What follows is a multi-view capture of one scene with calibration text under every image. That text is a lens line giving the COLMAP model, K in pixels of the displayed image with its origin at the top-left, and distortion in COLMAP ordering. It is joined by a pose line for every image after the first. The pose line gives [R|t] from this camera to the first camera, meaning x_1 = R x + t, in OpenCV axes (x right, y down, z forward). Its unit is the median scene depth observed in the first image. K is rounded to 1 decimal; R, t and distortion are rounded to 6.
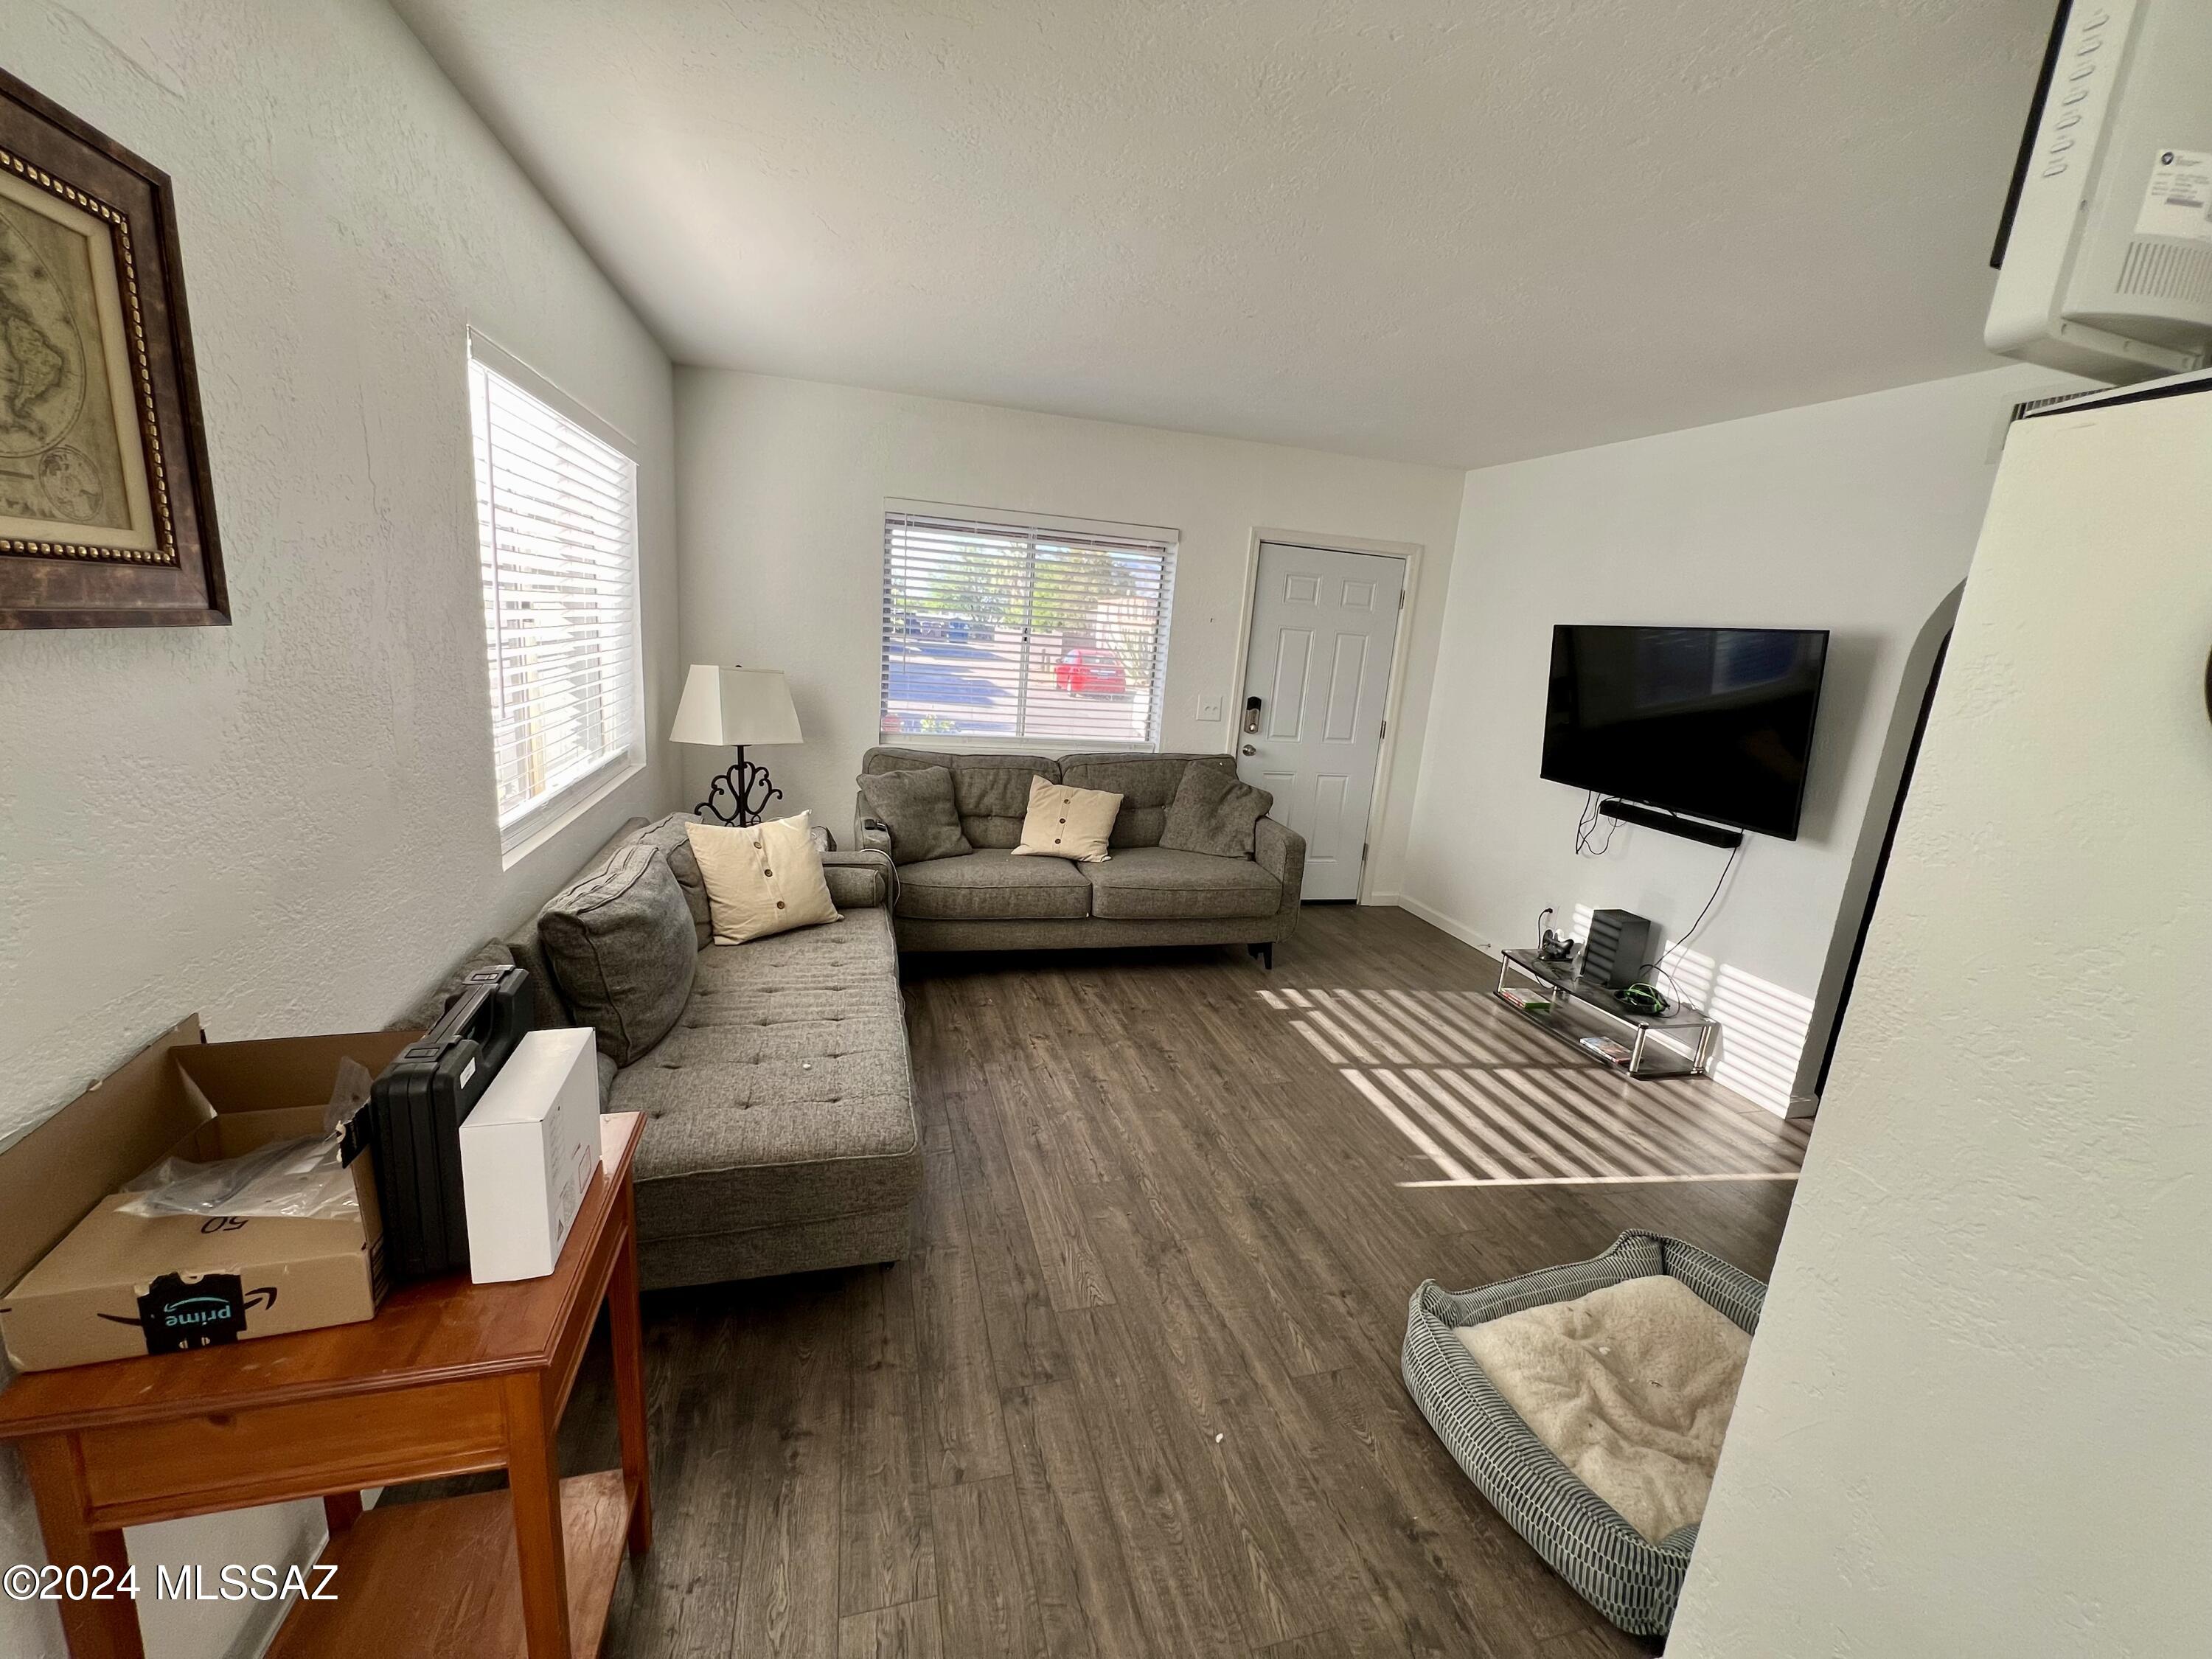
lens RADIAL K [[887.1, 0, 1103.4], [0, 887.1, 826.9], [0, 0, 1]] dist [0.000122, 0.000419]
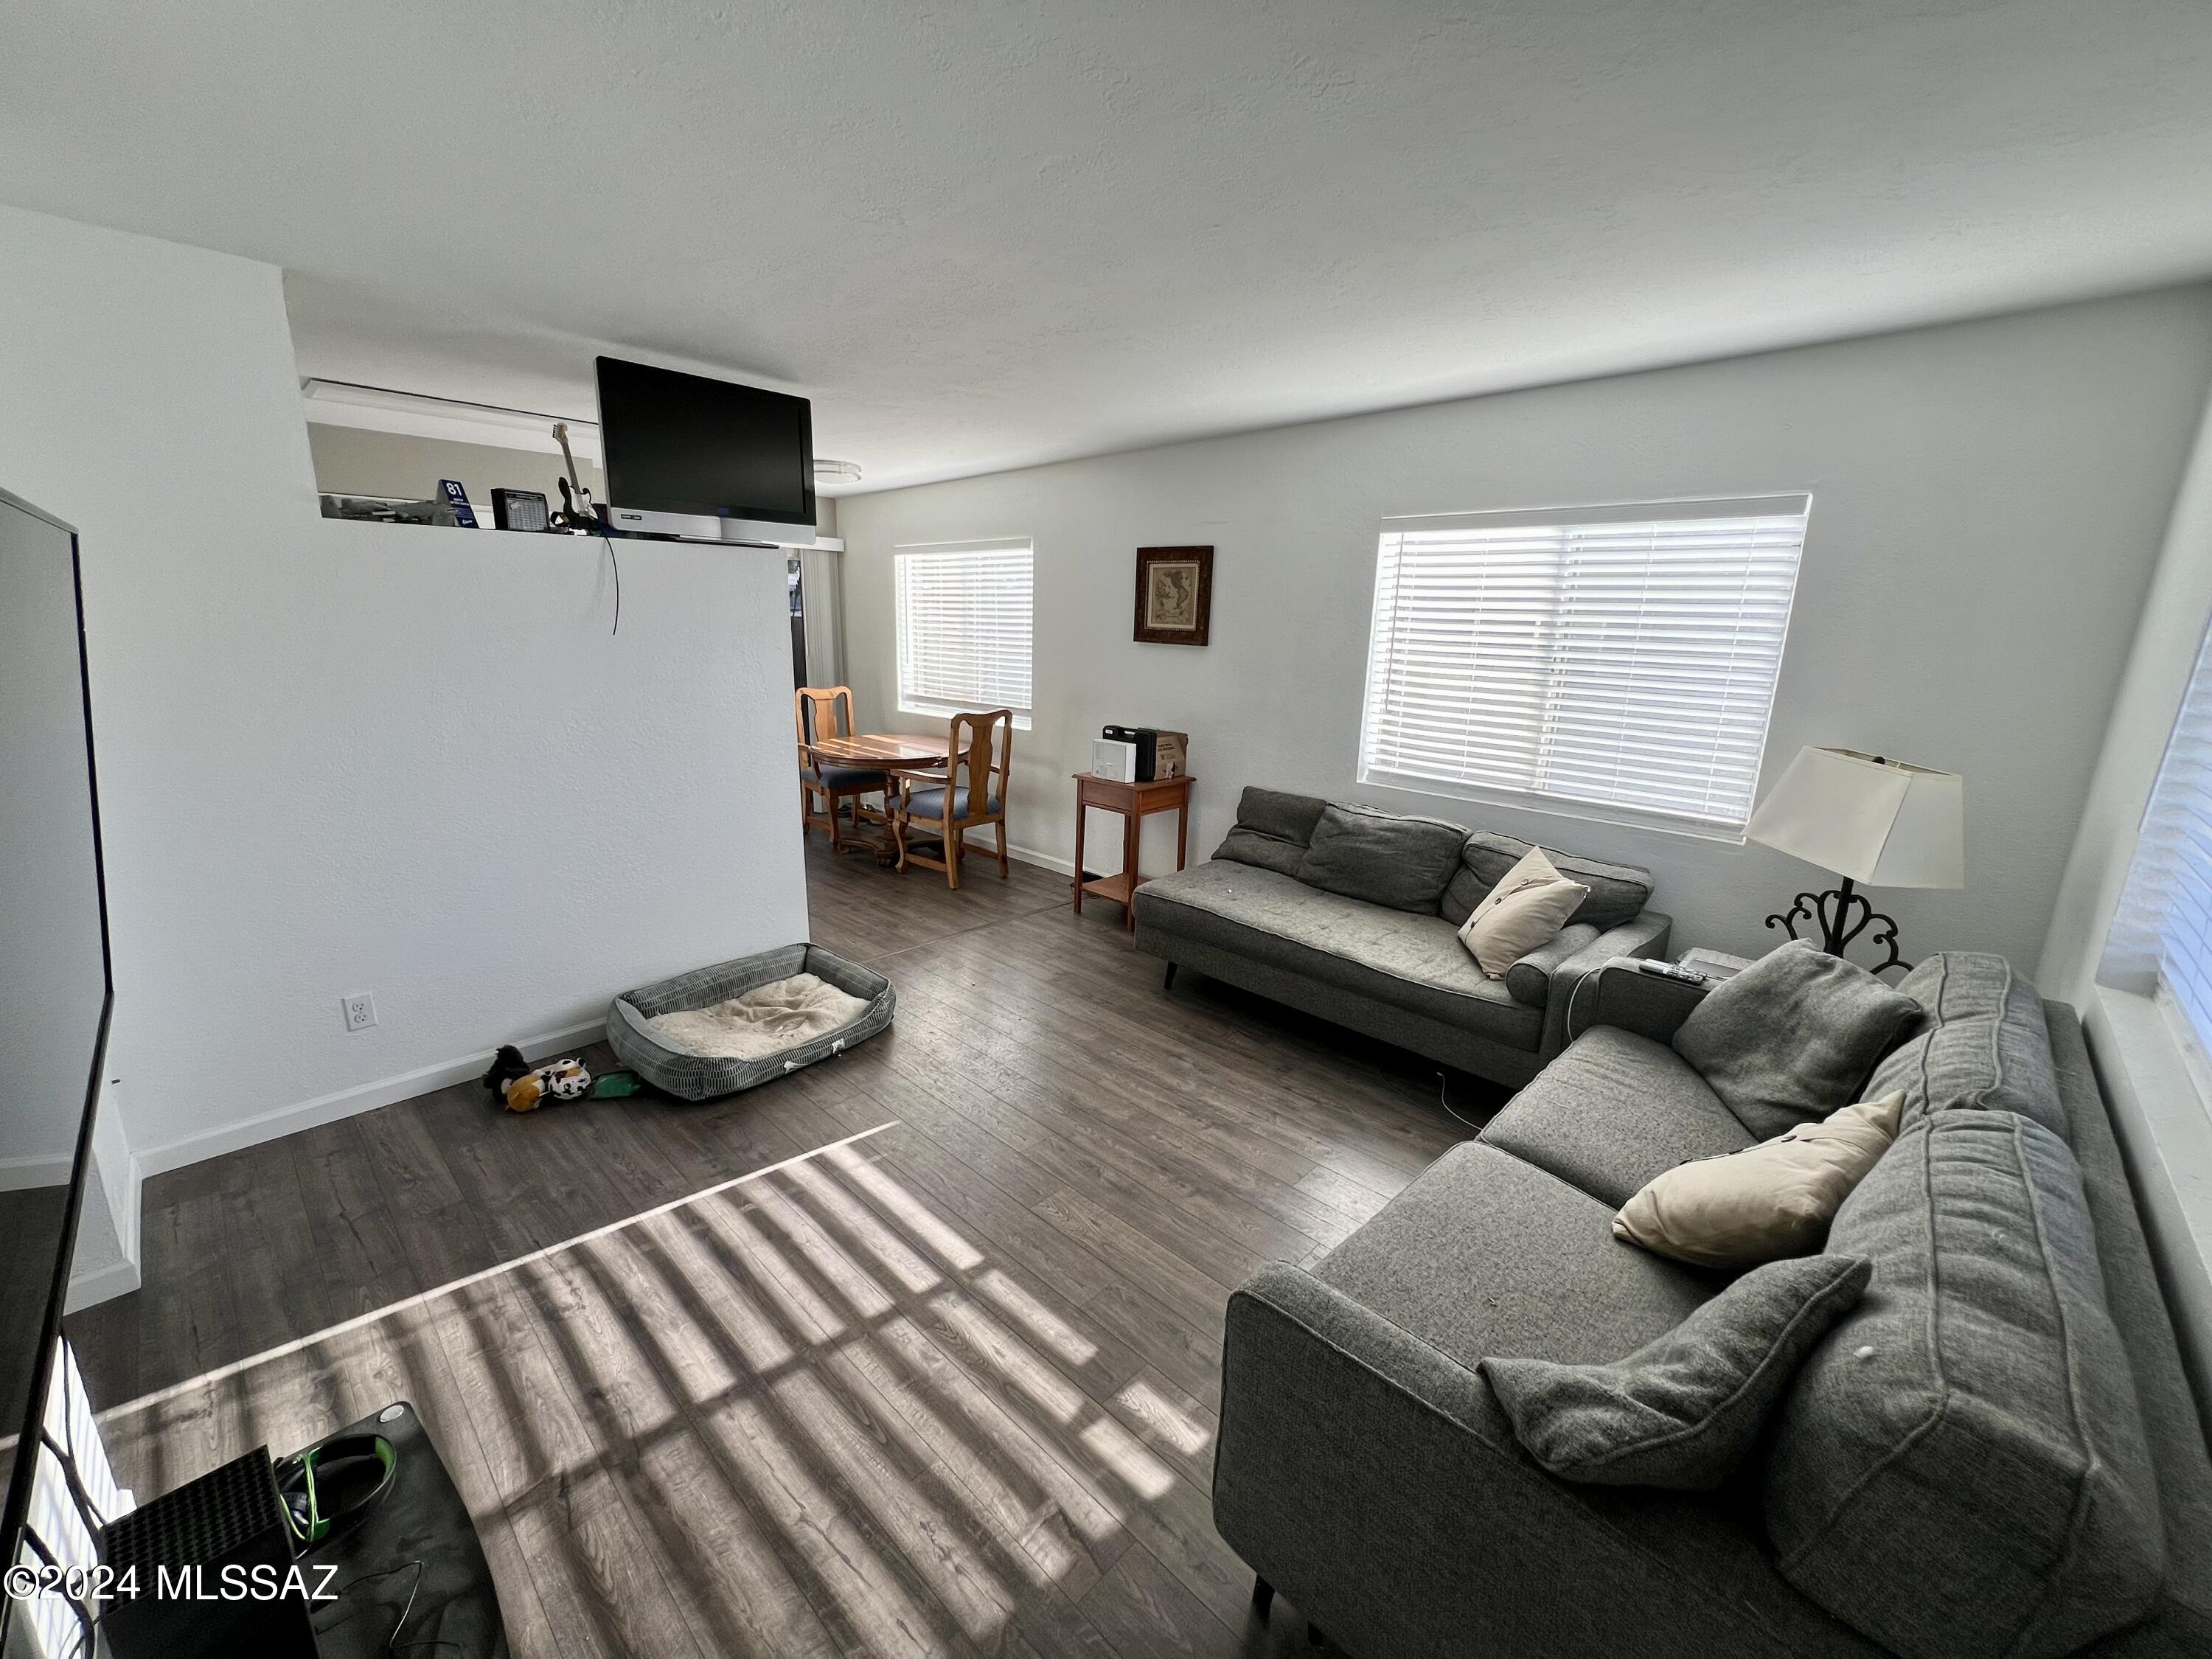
lens RADIAL K [[886.0, 0, 1097.4], [0, 886.0, 831.8], [0, 0, 1]] dist [-0.001907, 0.000581]
pose [[-0.854329, 0.030932, -0.518811, 0.519288], [-0.198495, 0.903139, 0.380709, -0.296516], [0.480334, 0.428232, -0.765438, 1.377897]]
